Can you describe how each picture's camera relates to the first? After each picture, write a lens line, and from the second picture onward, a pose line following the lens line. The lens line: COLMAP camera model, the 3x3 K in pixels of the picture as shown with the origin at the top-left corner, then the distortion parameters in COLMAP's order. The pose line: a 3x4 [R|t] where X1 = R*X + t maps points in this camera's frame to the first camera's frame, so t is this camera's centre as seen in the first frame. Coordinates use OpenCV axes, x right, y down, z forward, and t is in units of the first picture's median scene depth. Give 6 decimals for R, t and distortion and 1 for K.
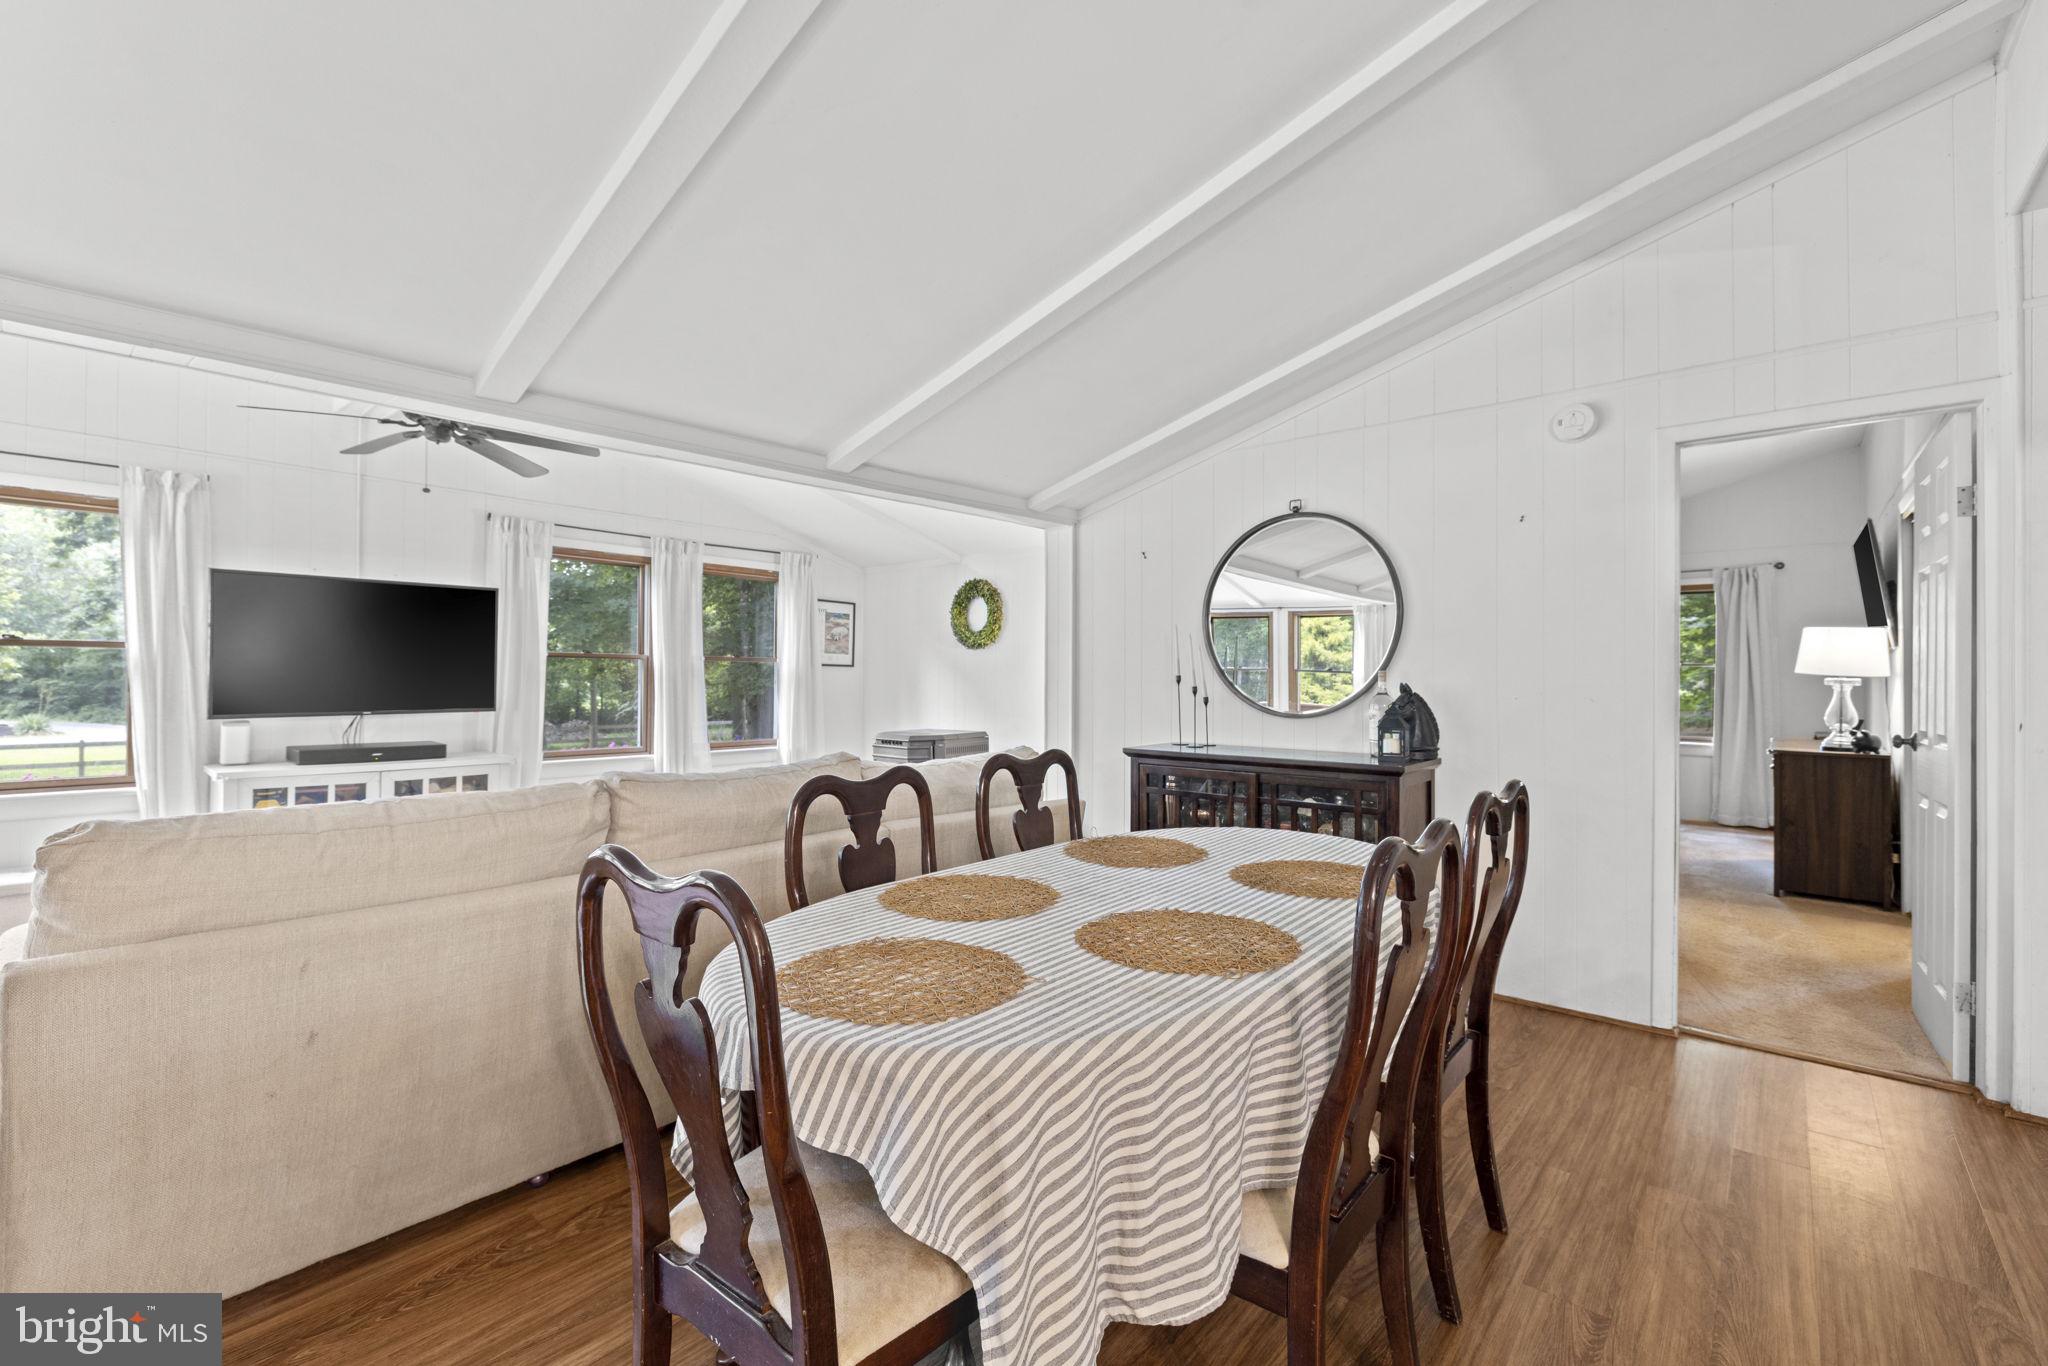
lens RADIAL K [[883.1, 0, 1031.0], [0, 883.1, 676.3], [0, 0, 1]] dist [0.000501, -0.001322]
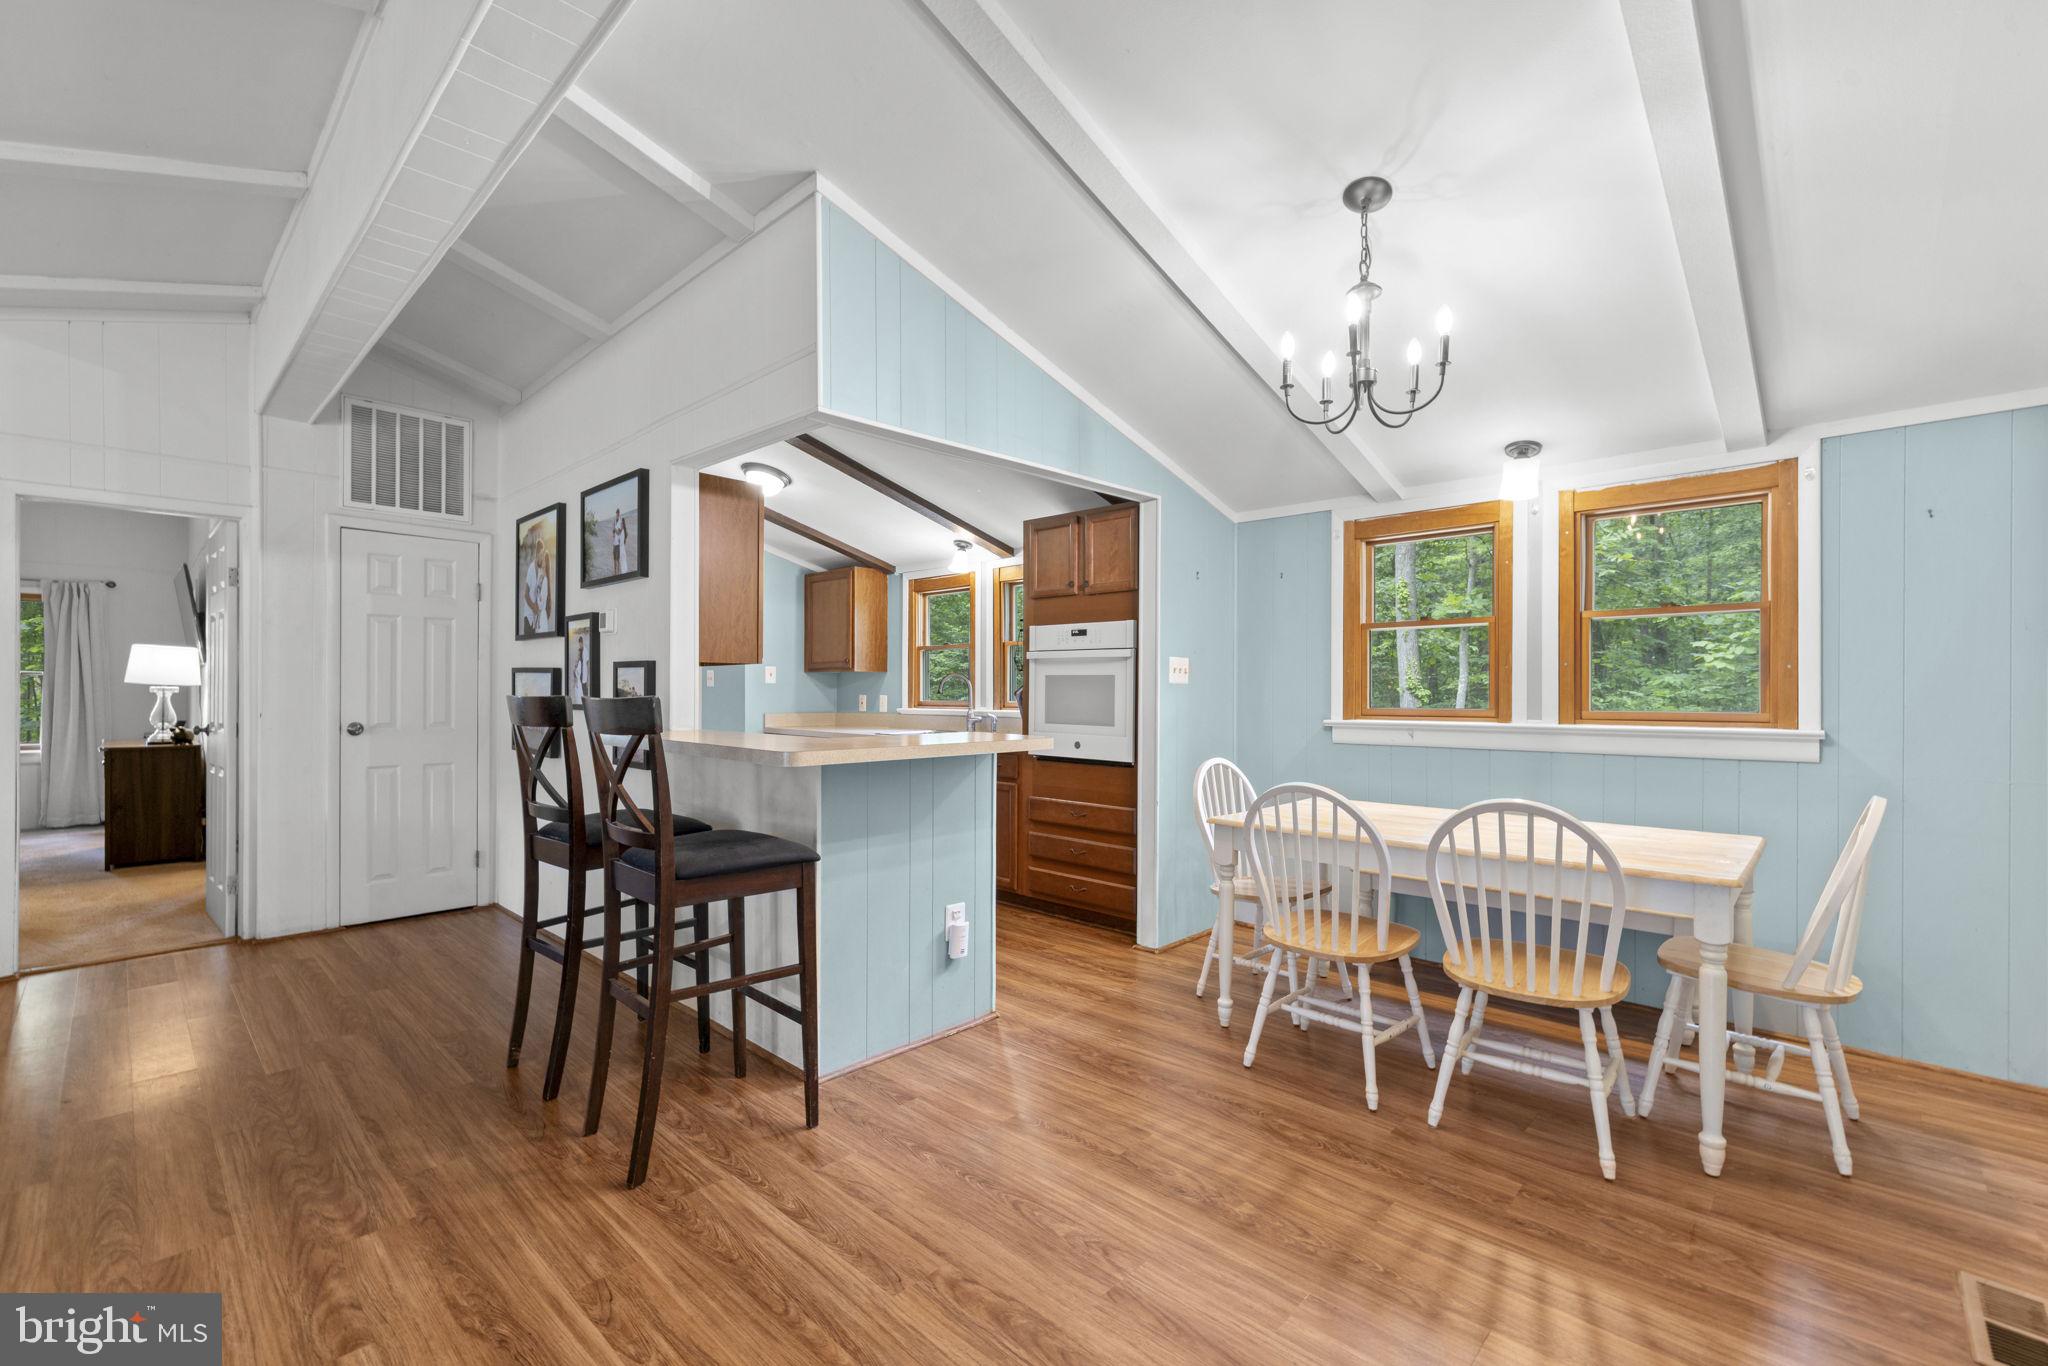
lens RADIAL K [[883.1, 0, 995.6], [0, 883.1, 689.8], [0, 0, 1]] dist [0.000501, -0.001322]
pose [[0.082260, -0.003745, 0.996604, -0.234142], [-0.002692, 0.999988, 0.003980, -0.001562], [-0.996607, -0.003010, 0.082249, -0.281425]]
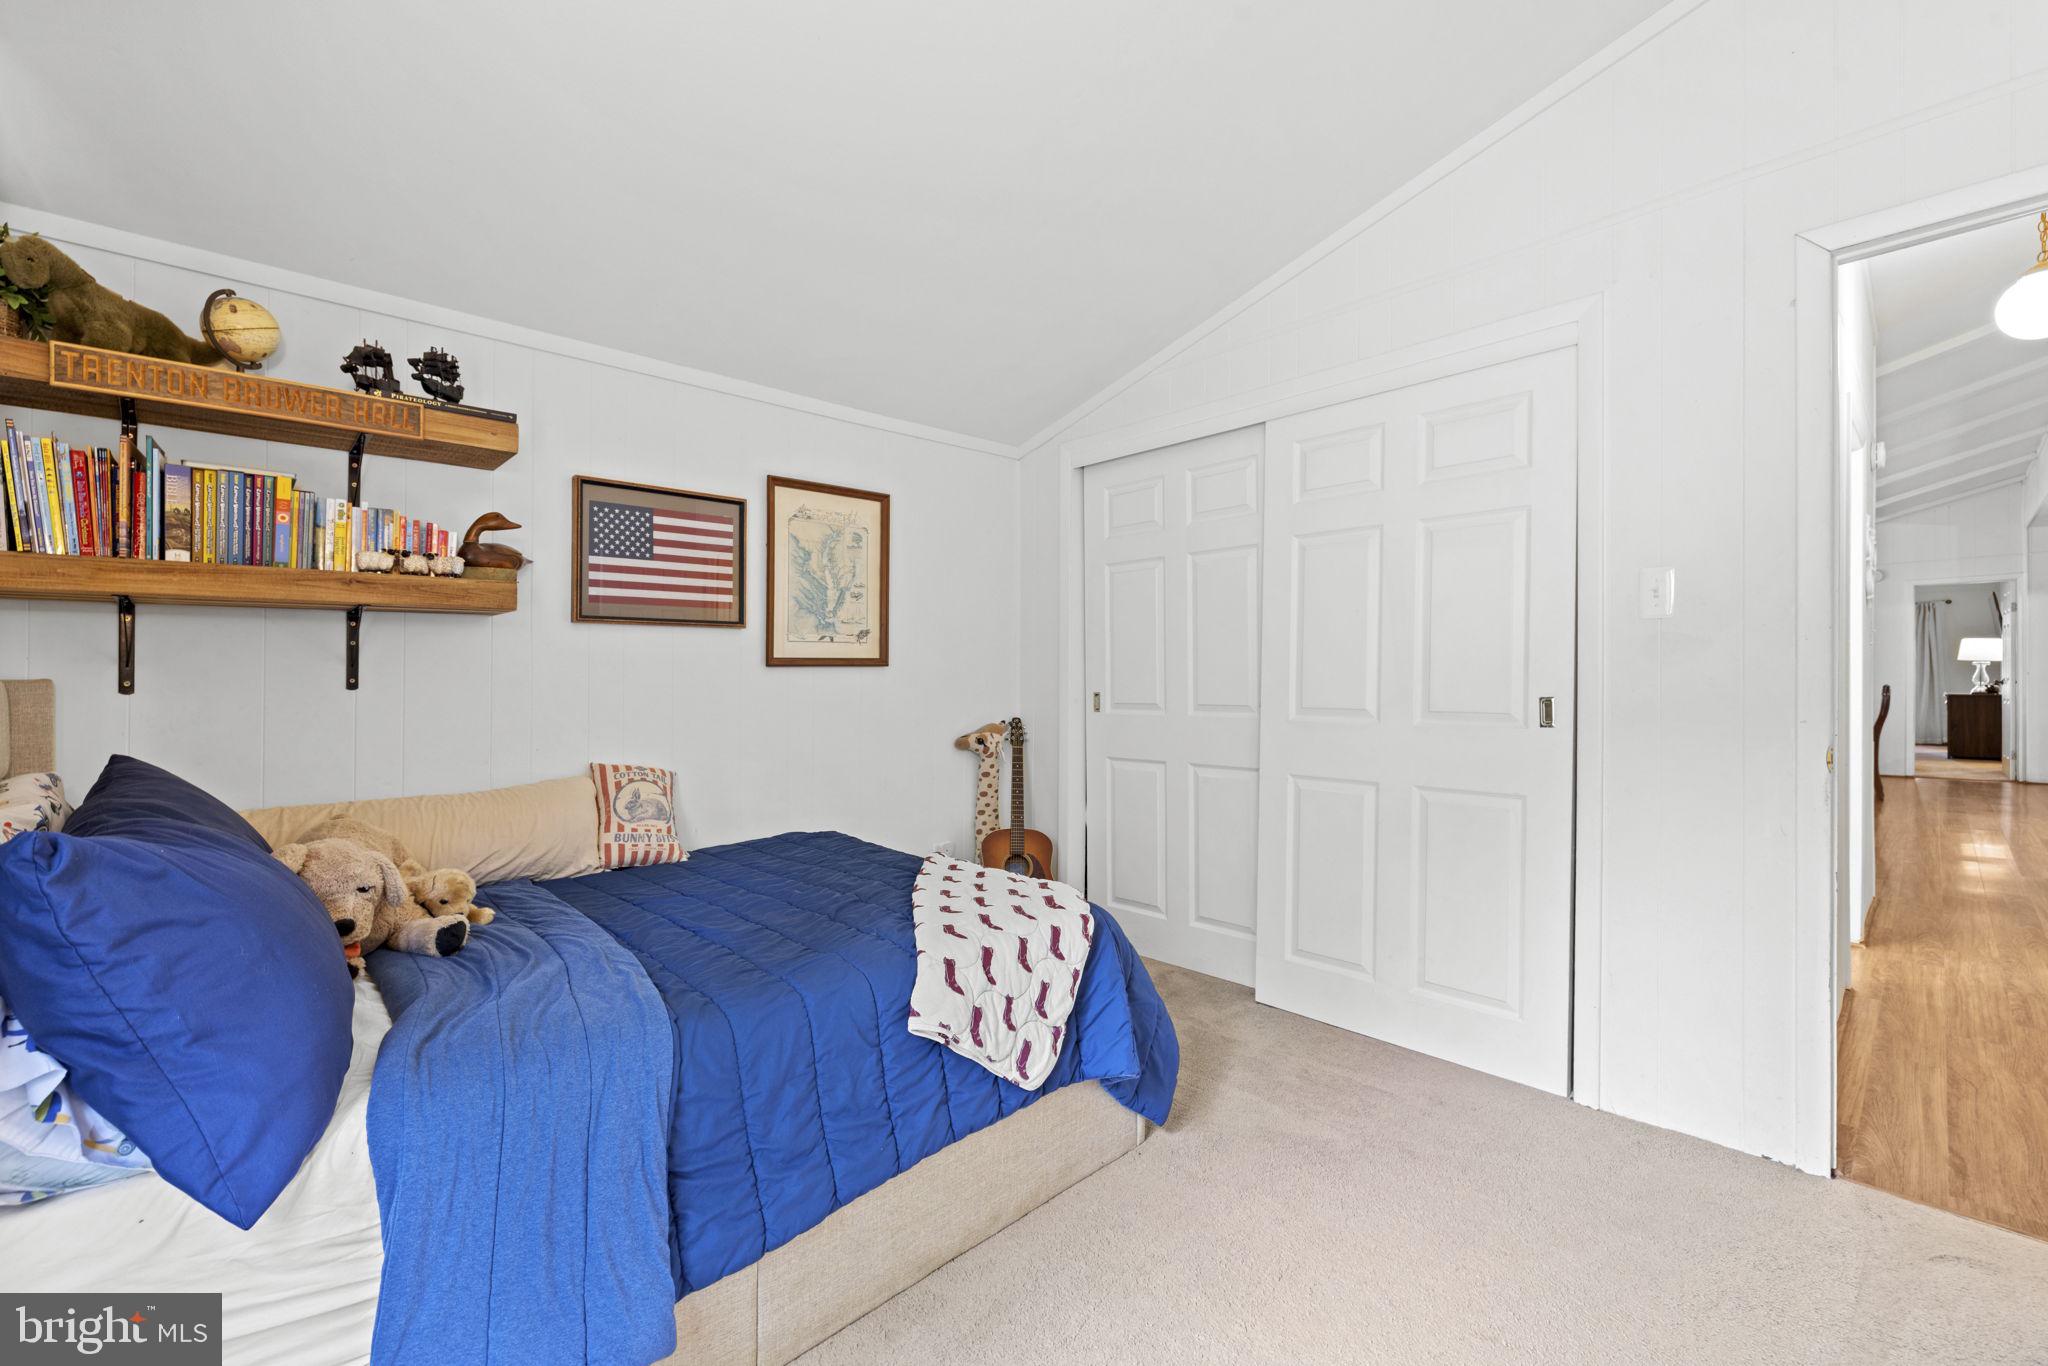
lens RADIAL K [[854.3, 0, 1031.1], [0, 854.3, 667.4], [0, 0, 1]] dist [-0.002917, -0.000228]
pose [[0.993279, -0.004686, -0.115647, -1.229840], [0.004434, 0.999987, -0.002435, 0.011168], [0.115657, 0.001906, 0.993287, -1.428111]]
